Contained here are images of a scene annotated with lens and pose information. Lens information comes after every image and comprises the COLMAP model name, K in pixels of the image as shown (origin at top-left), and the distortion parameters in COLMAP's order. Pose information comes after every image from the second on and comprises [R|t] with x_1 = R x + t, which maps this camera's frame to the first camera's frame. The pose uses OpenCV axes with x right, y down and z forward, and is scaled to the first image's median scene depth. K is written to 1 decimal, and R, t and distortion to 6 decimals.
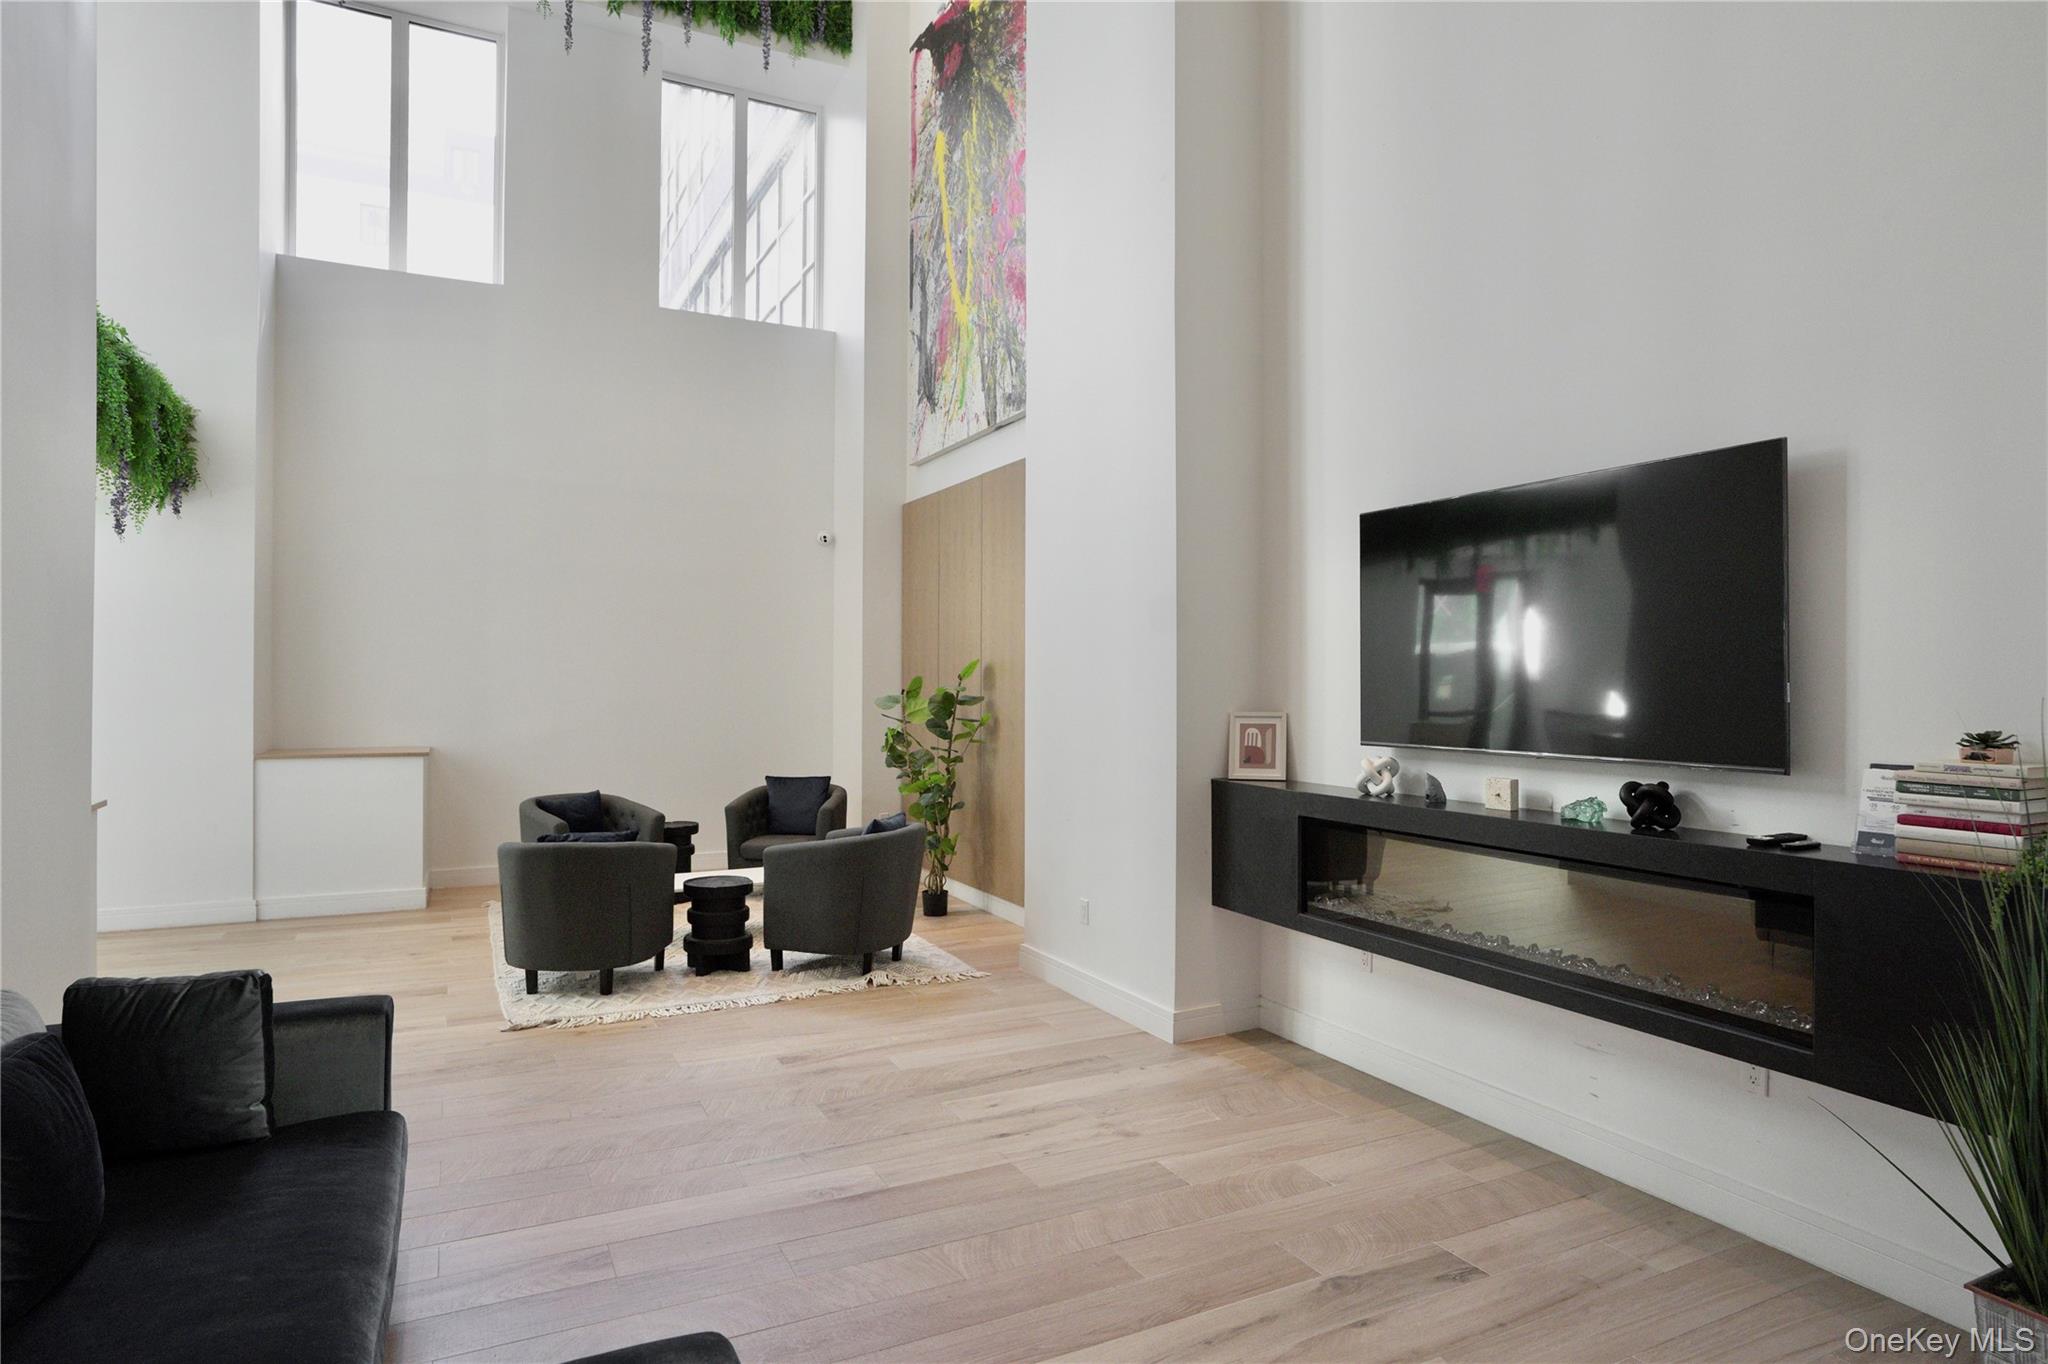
lens RADIAL K [[1112.1, 0, 1024.0], [0, 1112.1, 682.0], [0, 0, 1]] dist [-0.038337, 0.000606]
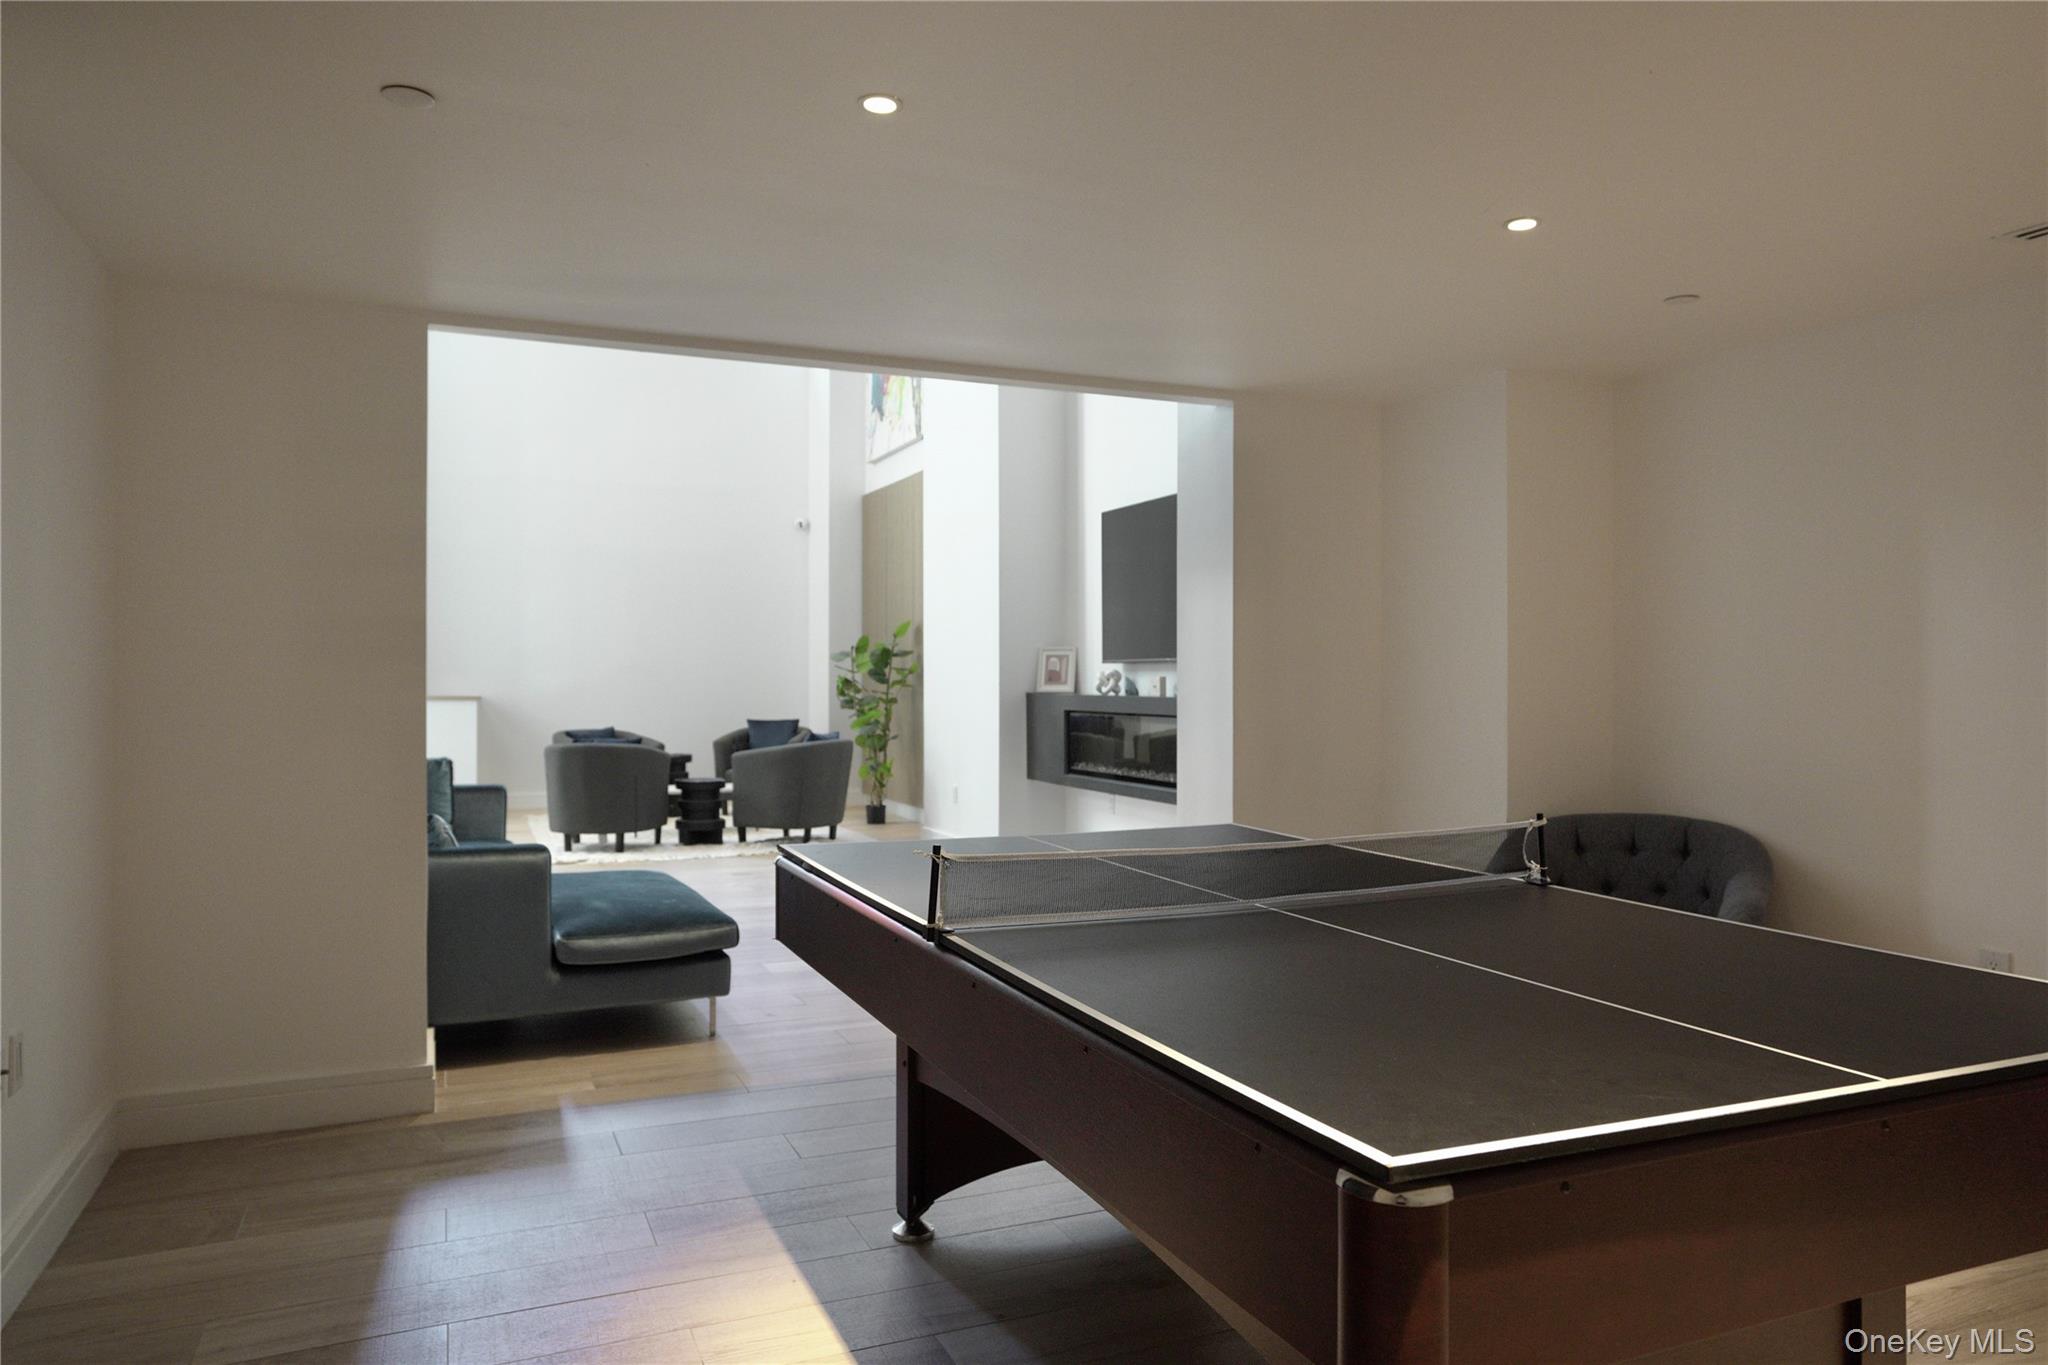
lens RADIAL K [[1350.8, 0, 1024.0], [0, 1350.8, 682.5], [0, 0, 1]] dist [0.001200, -0.000264]
pose [[0.997884, -0.000828, -0.065007, 0.188290], [0.000798, 1.000000, -0.000488, 0.050079], [0.065008, 0.000435, 0.997885, -0.520931]]
